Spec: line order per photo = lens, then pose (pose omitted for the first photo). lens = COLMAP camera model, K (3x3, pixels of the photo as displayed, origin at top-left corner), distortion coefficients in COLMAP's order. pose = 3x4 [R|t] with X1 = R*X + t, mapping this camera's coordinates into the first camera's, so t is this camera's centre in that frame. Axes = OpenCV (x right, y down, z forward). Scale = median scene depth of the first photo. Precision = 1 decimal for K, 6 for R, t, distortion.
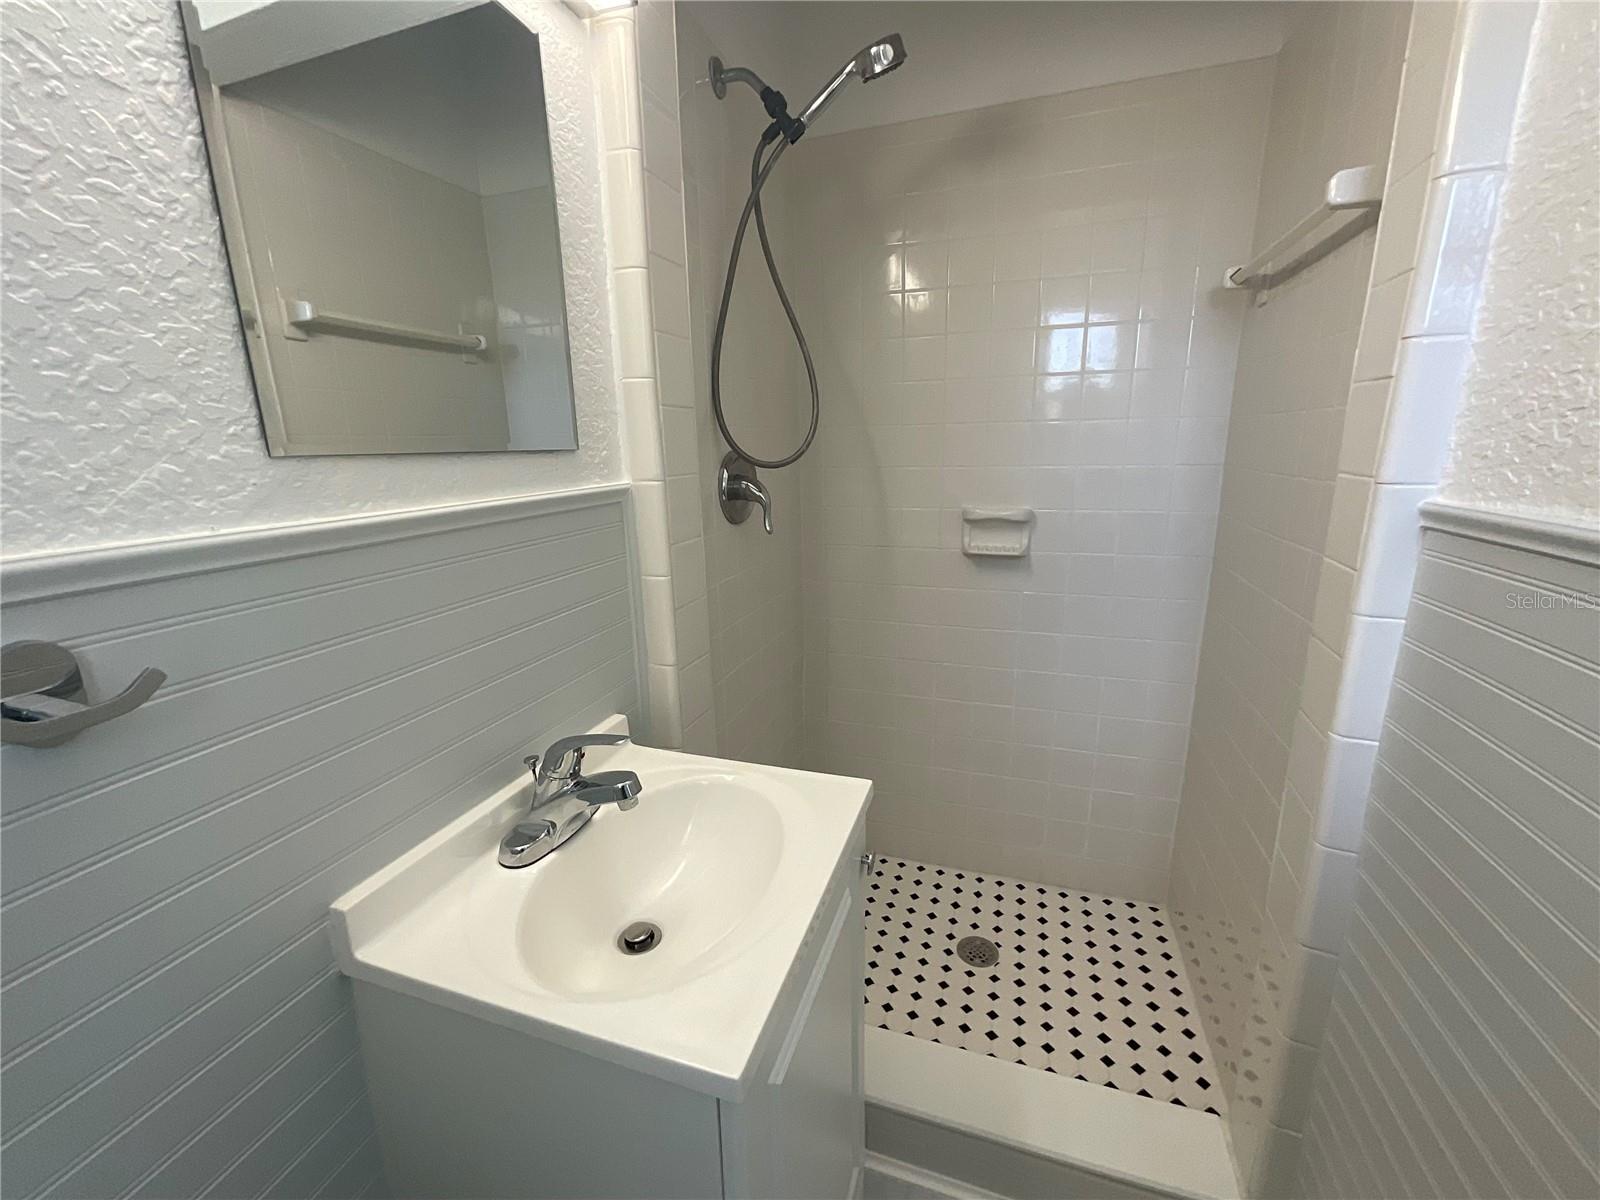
lens RADIAL K [[645.4, 0, 804.0], [0, 645.4, 603.7], [0, 0, 1]] dist [-0.003397, -0.000759]
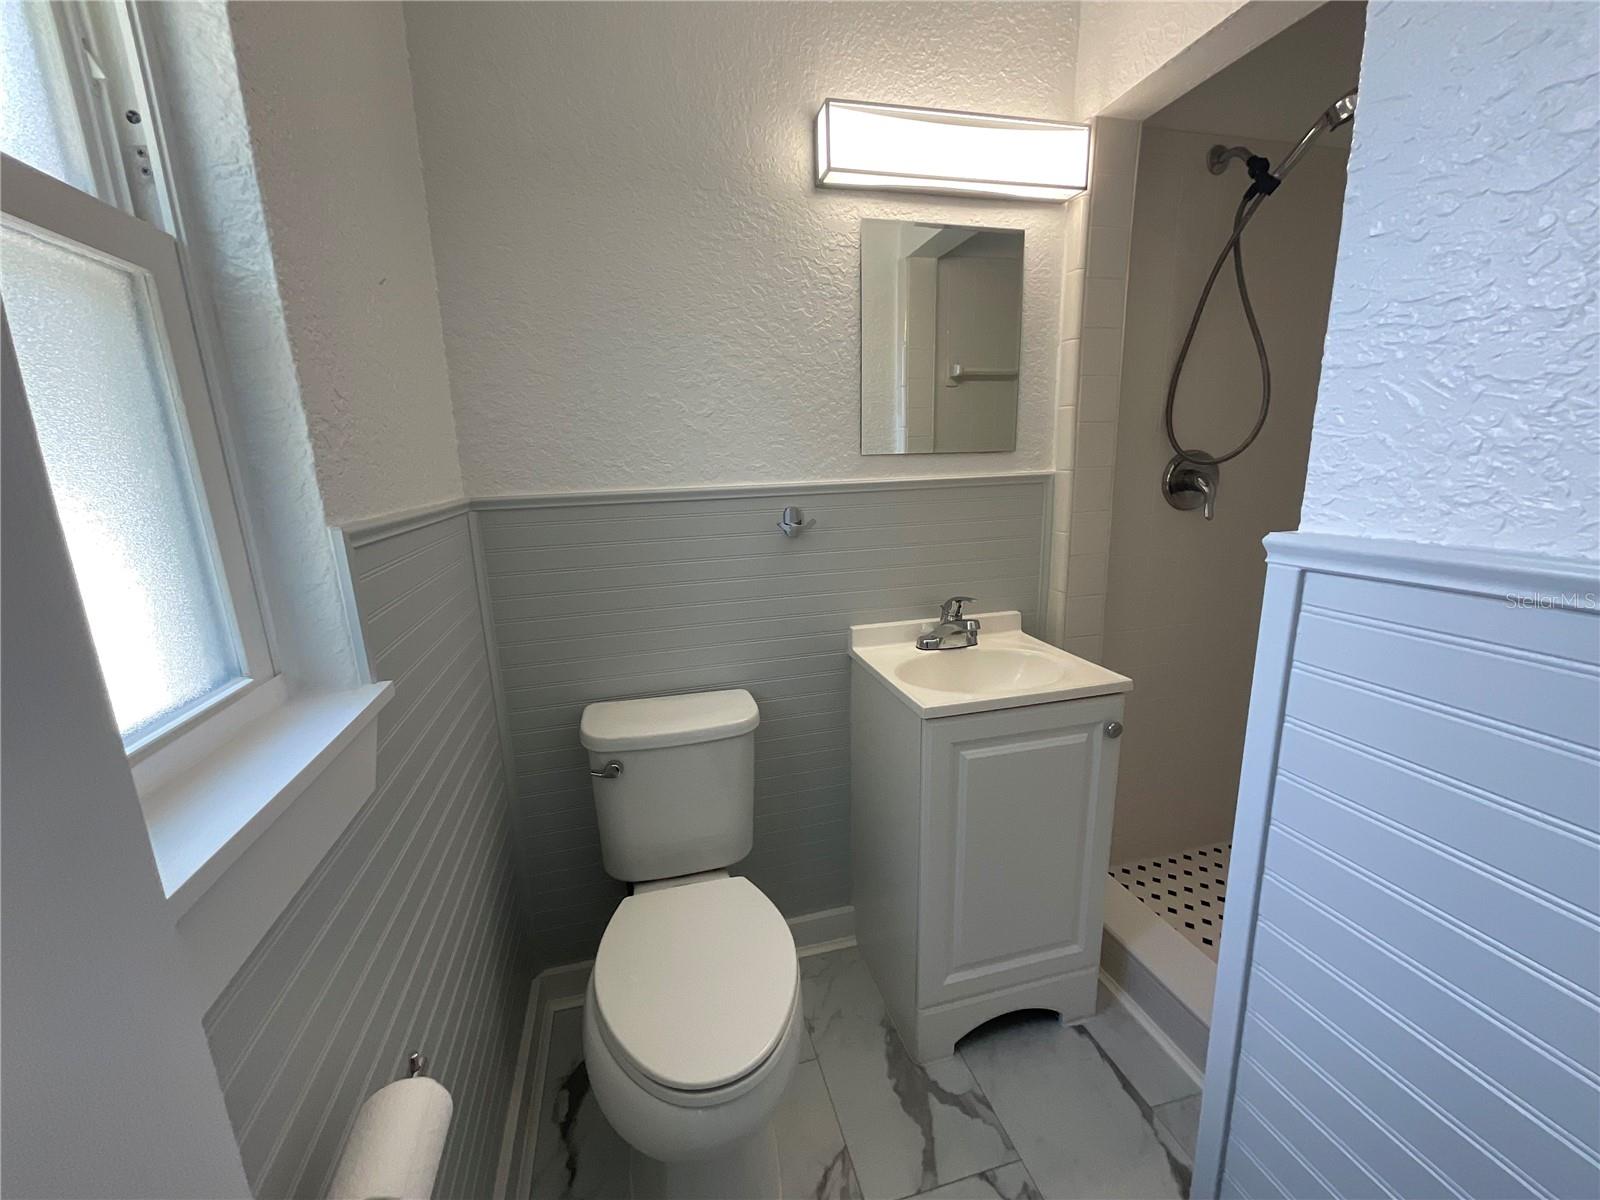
lens RADIAL K [[645.1, 0, 799.9], [0, 645.1, 597.0], [0, 0, 1]] dist [0.001526, 0.000265]
pose [[0.551311, 0.181133, -0.814400, 0.779162], [-0.185535, 0.978322, 0.091993, 0.091570], [0.813408, 0.100383, 0.572966, -0.417121]]
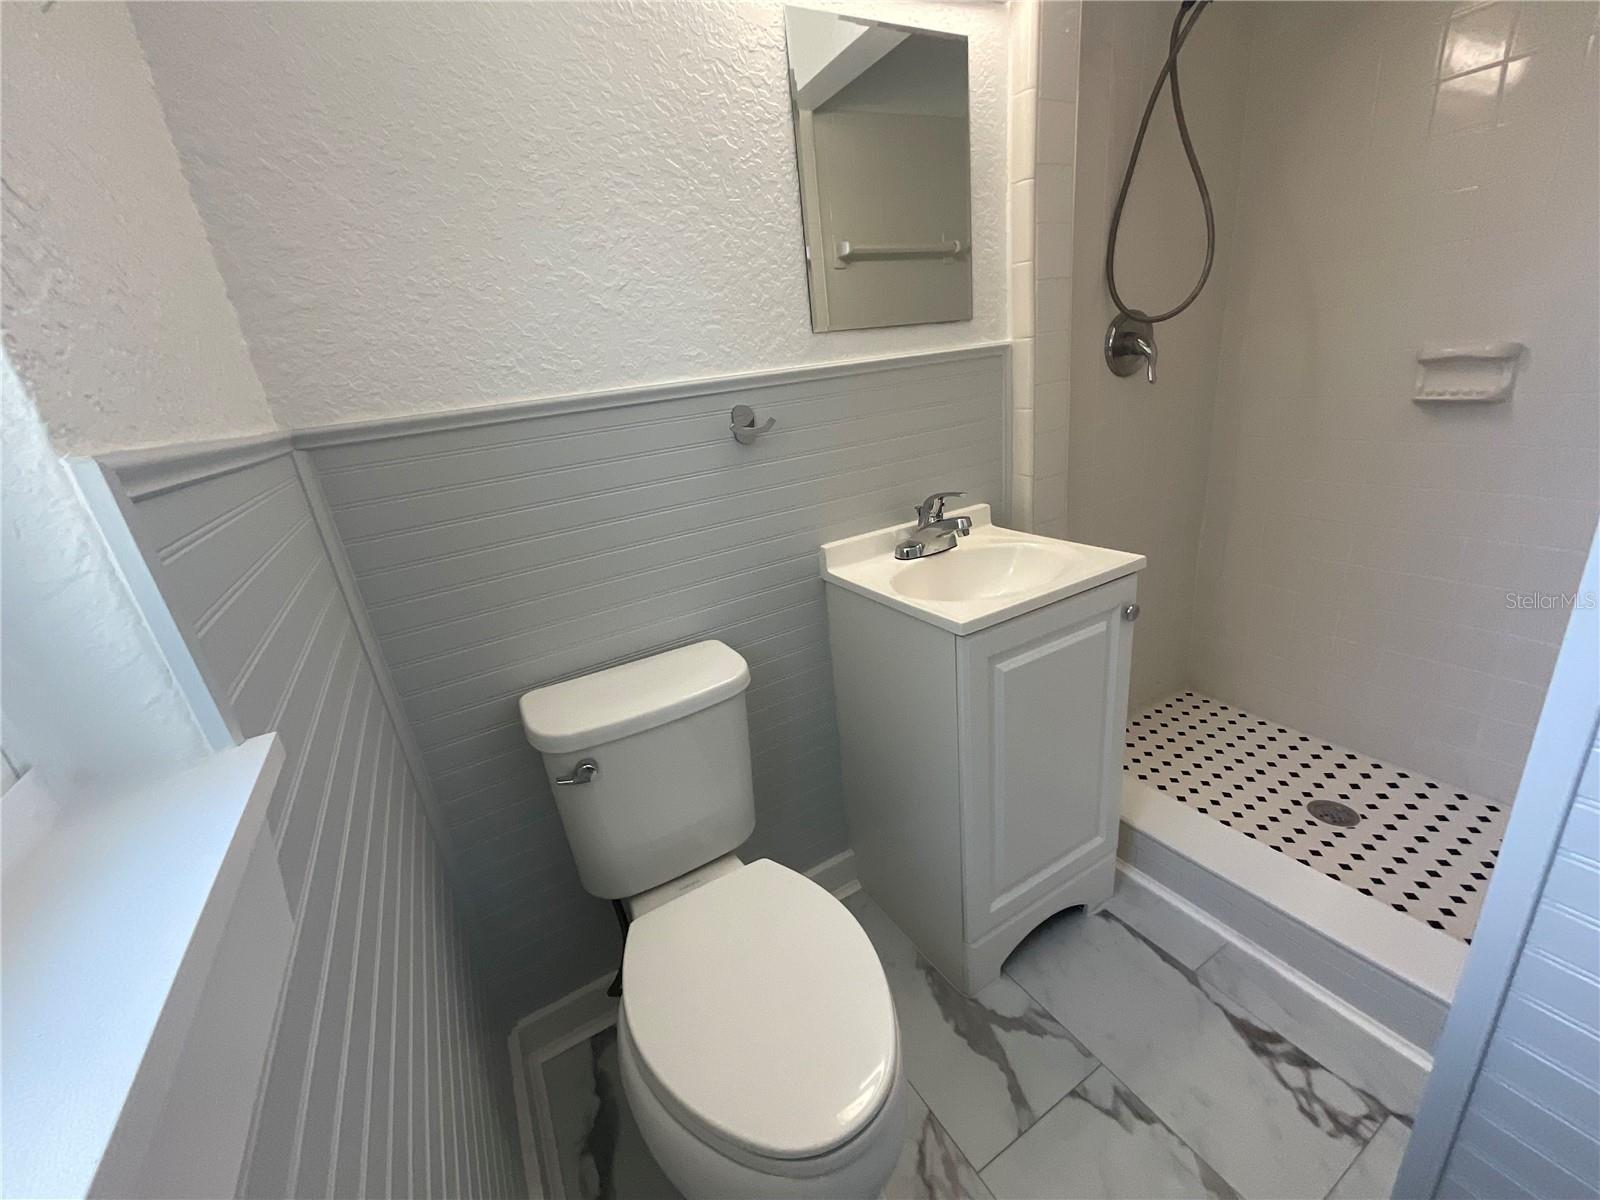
lens RADIAL K [[646.3, 0, 800.2], [0, 646.3, 596.0], [0, 0, 1]] dist [-0.001713, 0.000680]
pose [[0.746464, 0.161865, -0.645439, 0.416450], [-0.067557, 0.983386, 0.168486, 0.166731], [0.661988, -0.082165, 0.744998, -0.442807]]
